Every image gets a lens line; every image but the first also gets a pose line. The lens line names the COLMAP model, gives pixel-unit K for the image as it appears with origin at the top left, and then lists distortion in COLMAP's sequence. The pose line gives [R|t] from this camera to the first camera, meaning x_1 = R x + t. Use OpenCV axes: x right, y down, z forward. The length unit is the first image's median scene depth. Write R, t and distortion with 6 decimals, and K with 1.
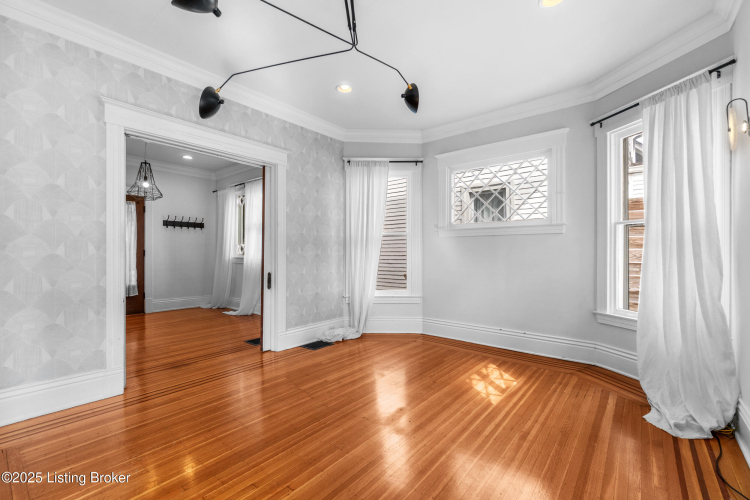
lens RADIAL K [[324.3, 0, 375.0], [0, 324.3, 250.0], [0, 0, 1]] dist [-0.002105, 0.000184]
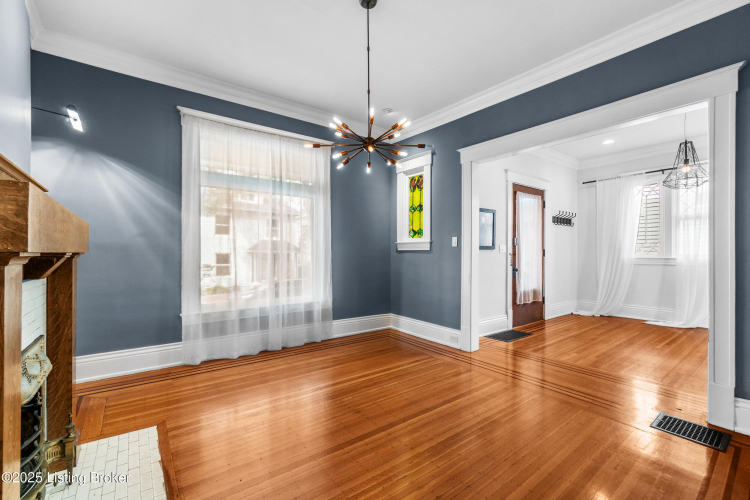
lens RADIAL K [[324.3, 0, 375.0], [0, 324.3, 250.0], [0, 0, 1]] dist [-0.002105, 0.000184]
pose [[0.972472, -0.004337, -0.232978, -0.957659], [0.004664, 0.999989, 0.000852, -0.000420], [0.232971, -0.001915, 0.972482, 0.010807]]
